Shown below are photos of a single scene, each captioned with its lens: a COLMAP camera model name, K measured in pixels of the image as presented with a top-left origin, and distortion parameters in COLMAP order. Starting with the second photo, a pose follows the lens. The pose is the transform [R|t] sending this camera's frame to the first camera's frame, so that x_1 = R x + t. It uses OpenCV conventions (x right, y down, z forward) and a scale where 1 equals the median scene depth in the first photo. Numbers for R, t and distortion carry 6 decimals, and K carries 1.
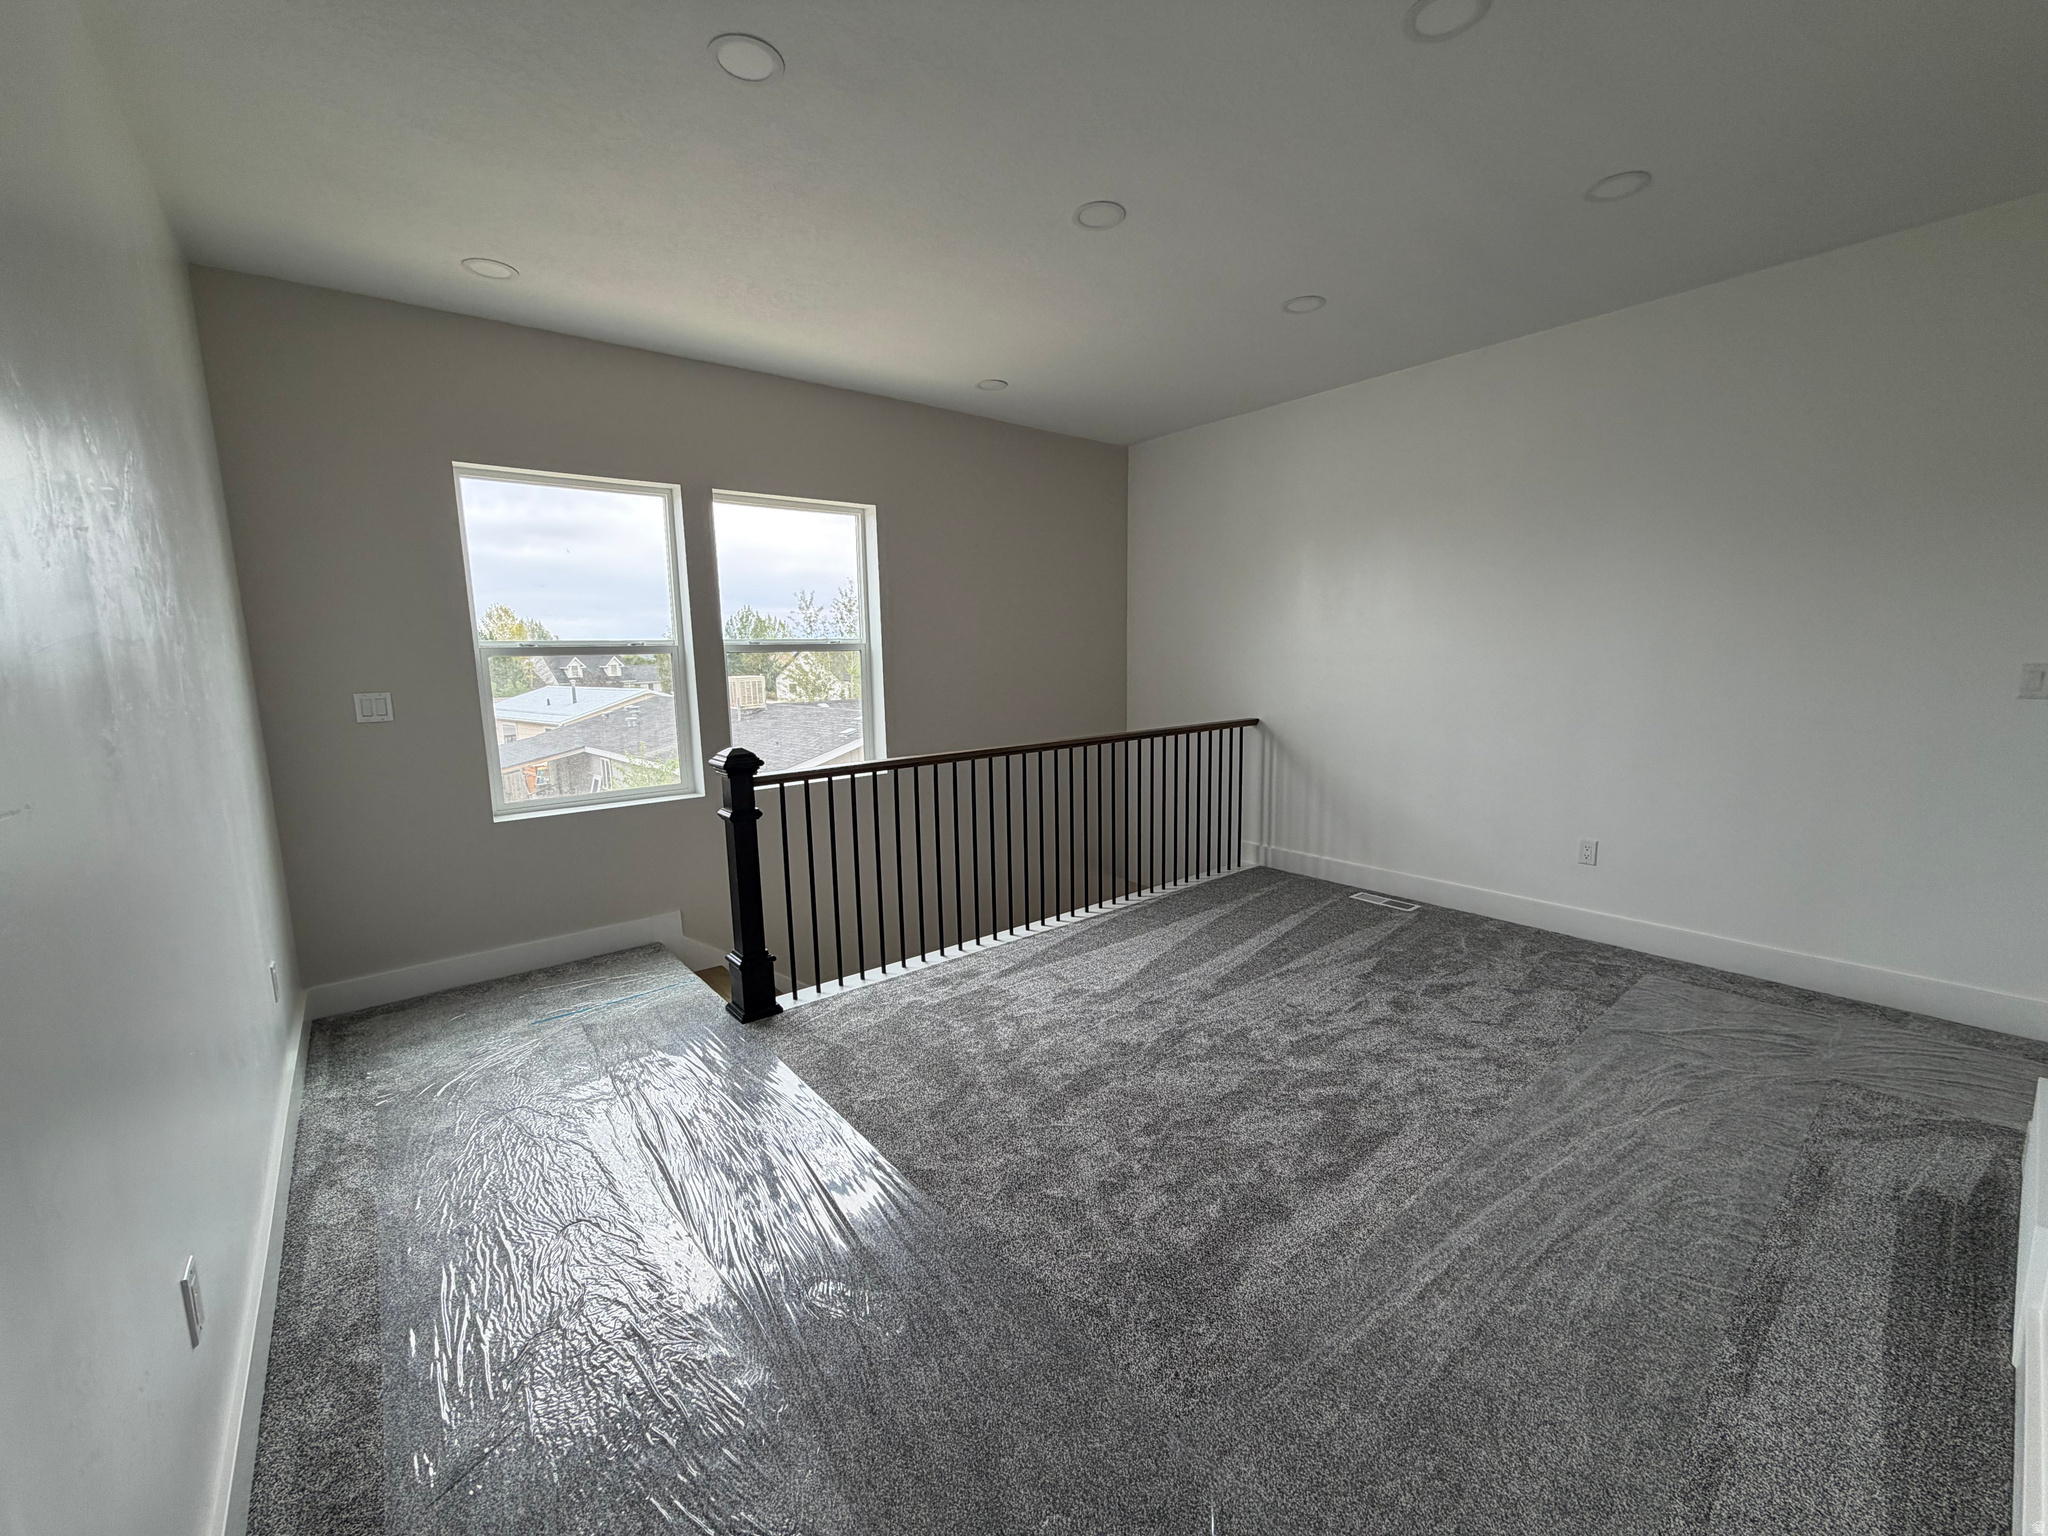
lens RADIAL K [[818.1, 0, 1021.9], [0, 818.1, 768.5], [0, 0, 1]] dist [-0.000465, -0.000024]
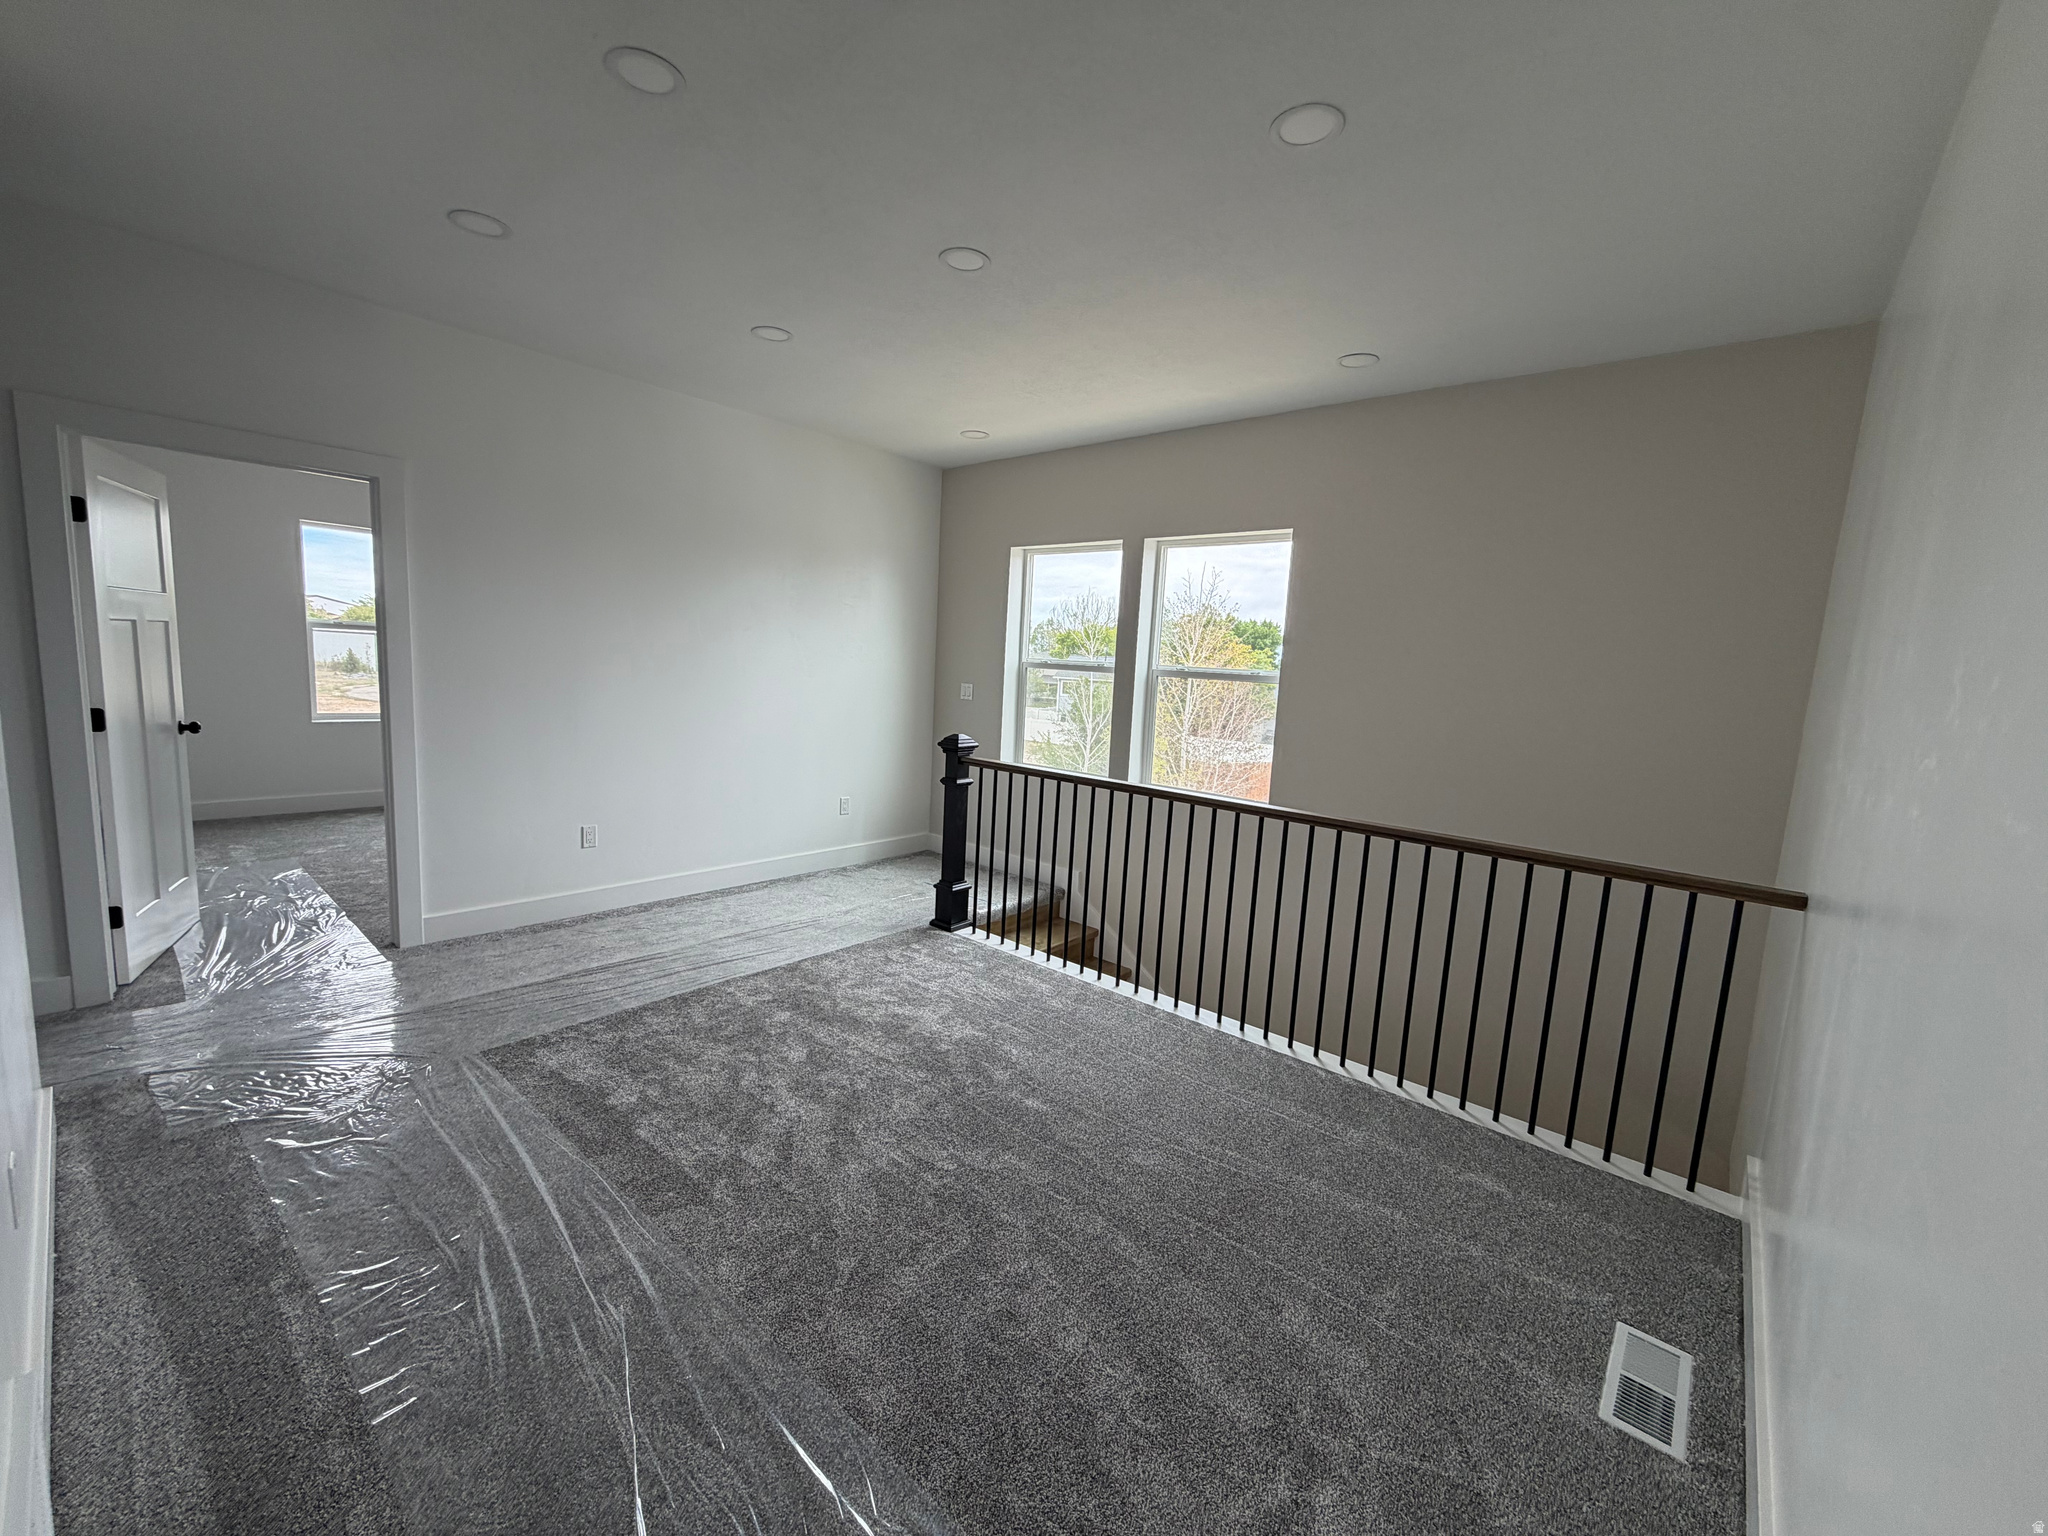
lens RADIAL K [[818.1, 0, 1021.9], [0, 818.1, 768.5], [0, 0, 1]] dist [-0.000465, -0.000024]
pose [[0.172384, 0.150060, -0.973533, 0.811432], [-0.211582, 0.970900, 0.112189, -0.113379], [0.962038, 0.186642, 0.199118, 0.650943]]
